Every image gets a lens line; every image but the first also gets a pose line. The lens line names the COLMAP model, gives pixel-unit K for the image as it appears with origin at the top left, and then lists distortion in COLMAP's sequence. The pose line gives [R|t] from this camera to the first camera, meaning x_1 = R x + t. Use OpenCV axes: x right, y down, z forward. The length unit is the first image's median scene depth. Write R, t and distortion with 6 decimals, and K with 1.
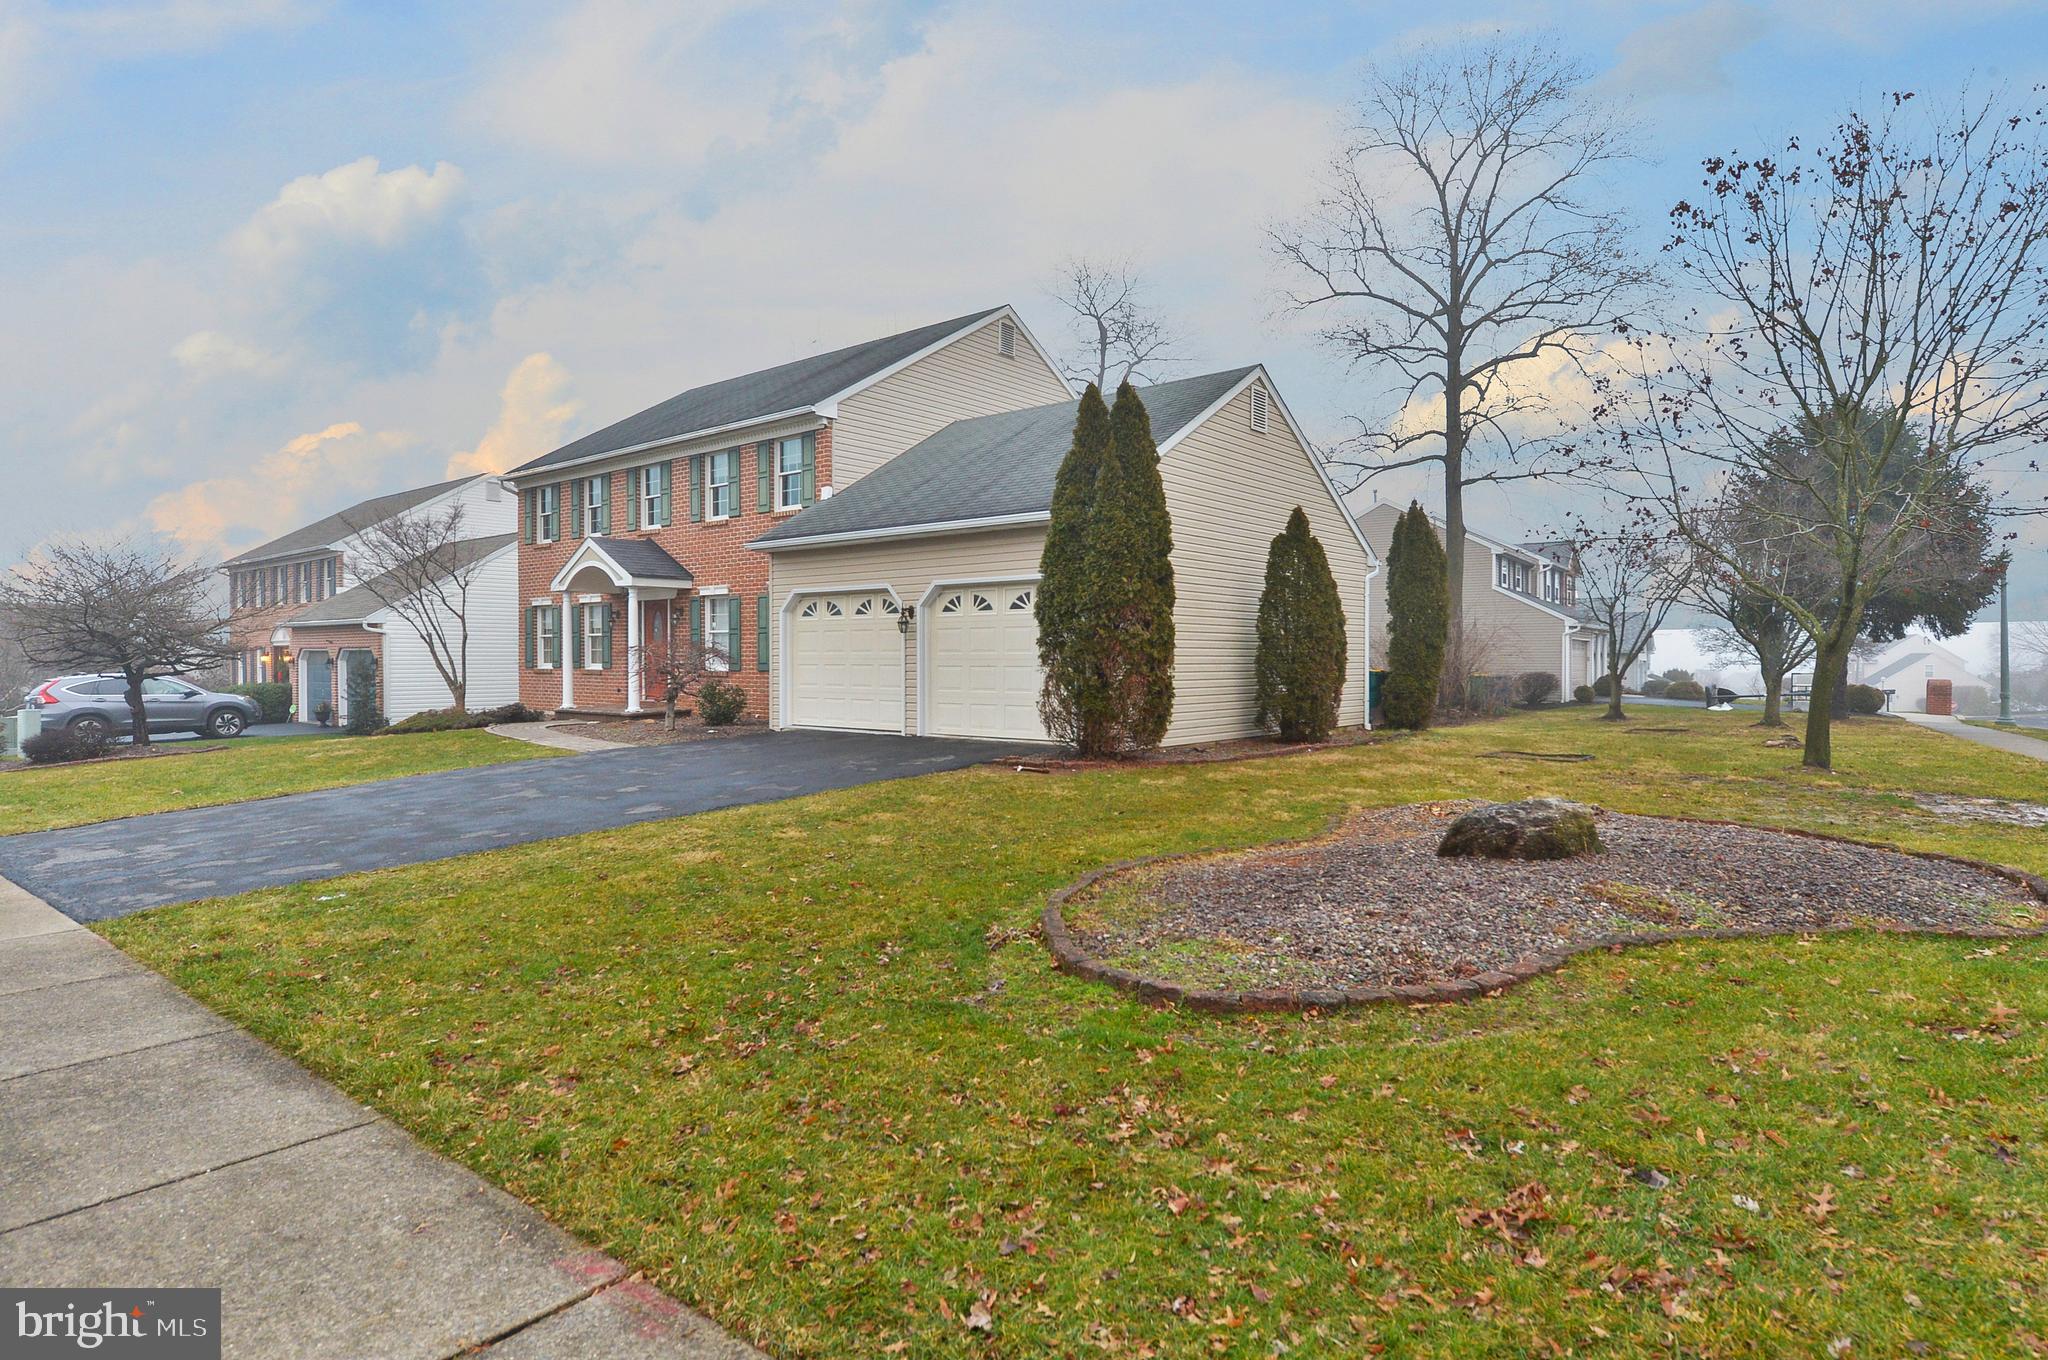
lens RADIAL K [[1093.1, 0, 1024.0], [0, 1093.1, 680.0], [0, 0, 1]] dist [-0.000288, -0.000042]
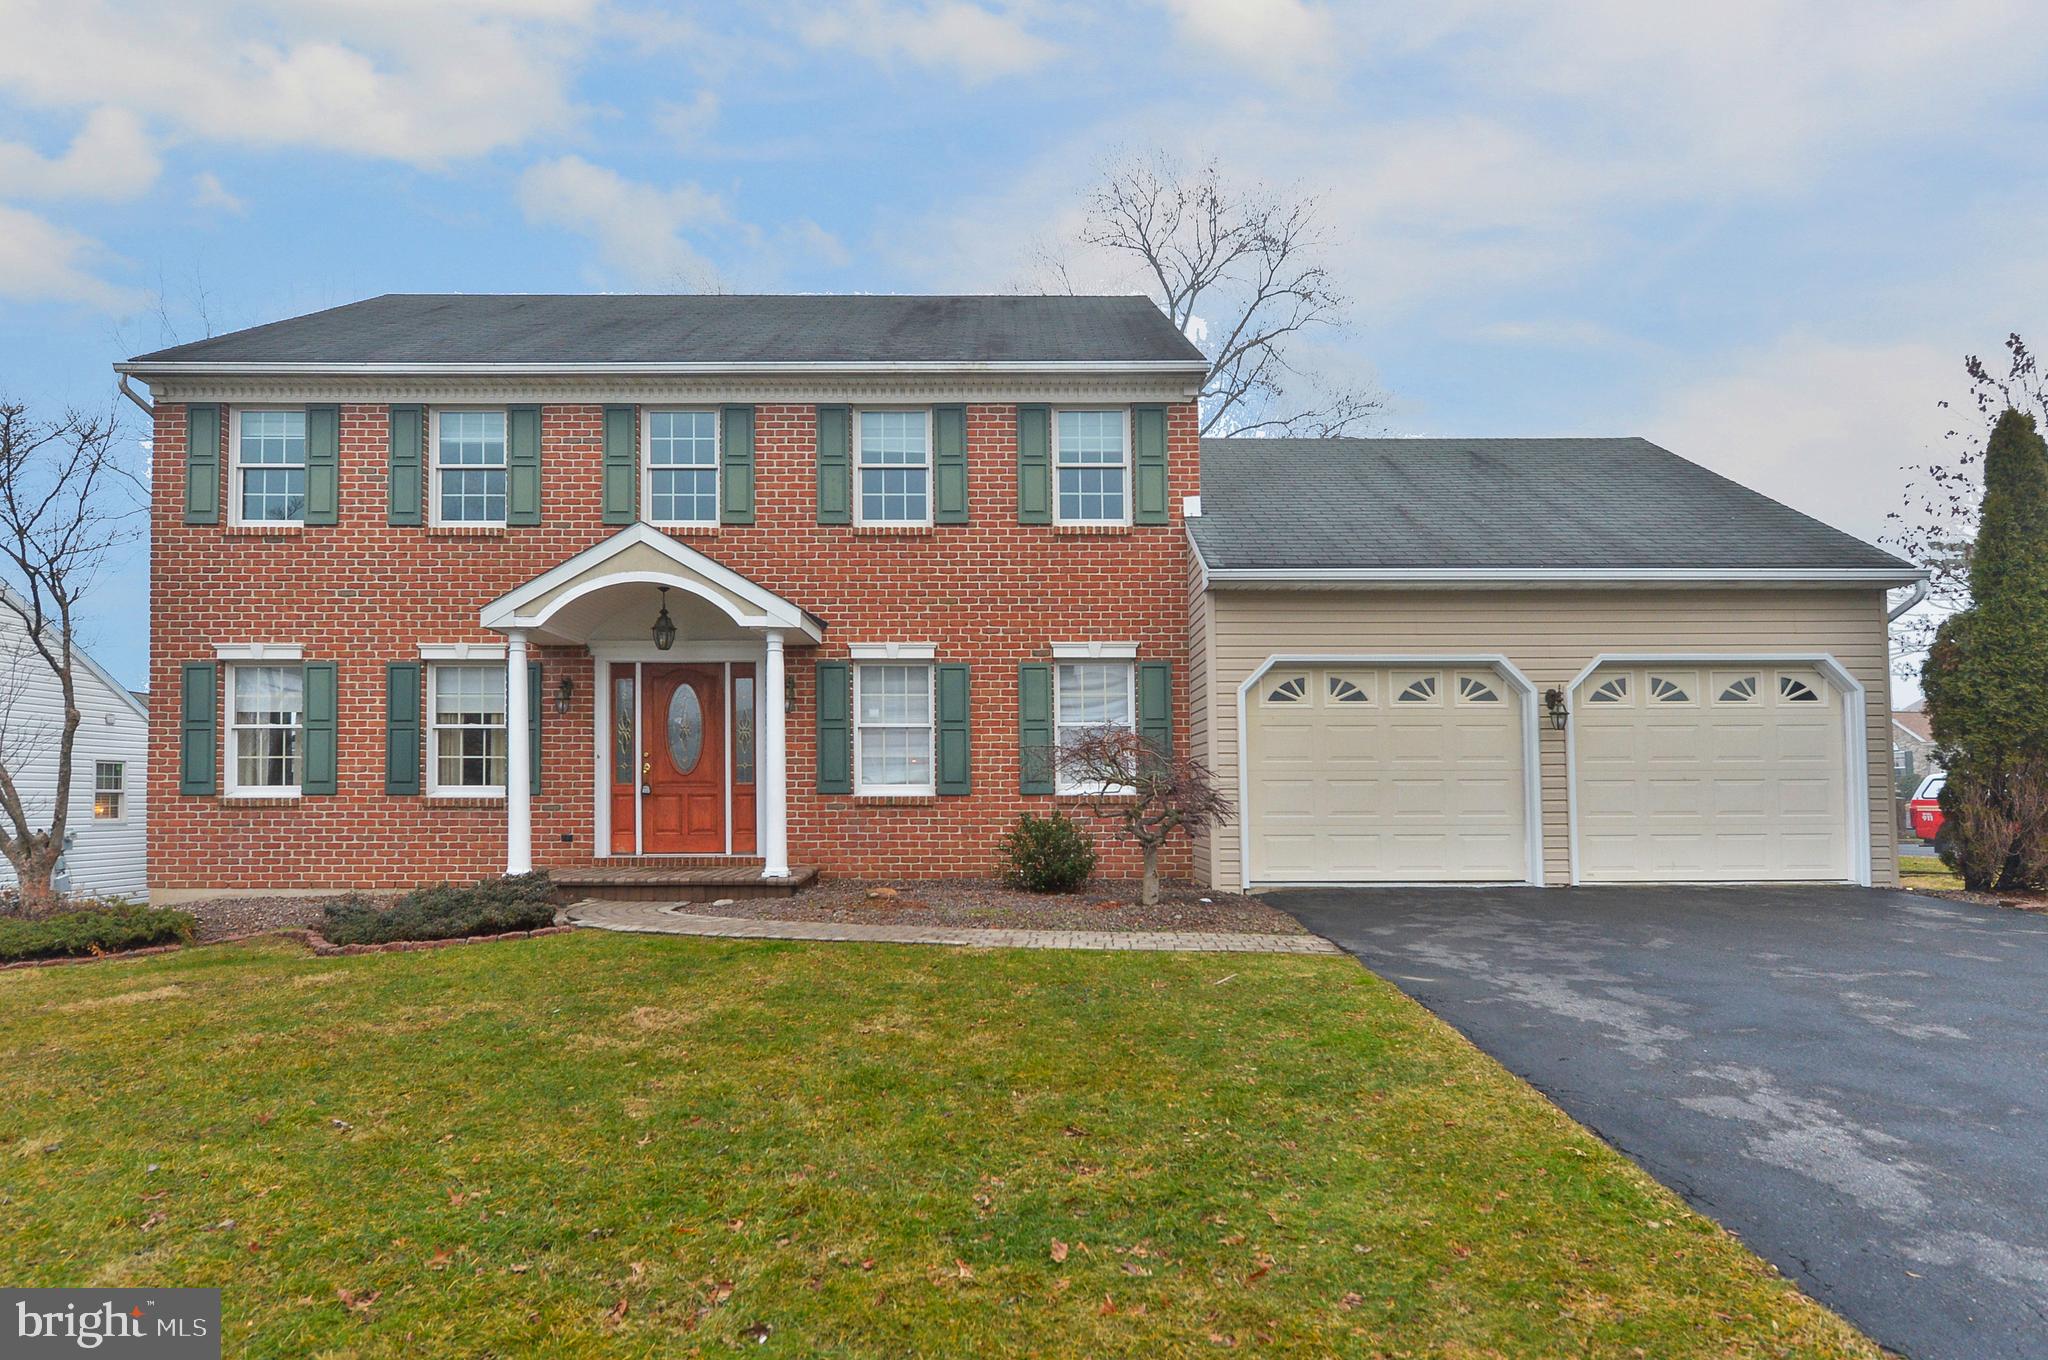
lens RADIAL K [[1128.2, 0, 1023.8], [0, 1128.2, 730.4], [0, 0, 1]] dist [0.001015, 0.000104]
pose [[0.763629, 0.012654, 0.645531, -0.692271], [0.019457, 0.998903, -0.042597, -0.017593], [-0.645362, 0.045088, 0.762545, 0.596317]]
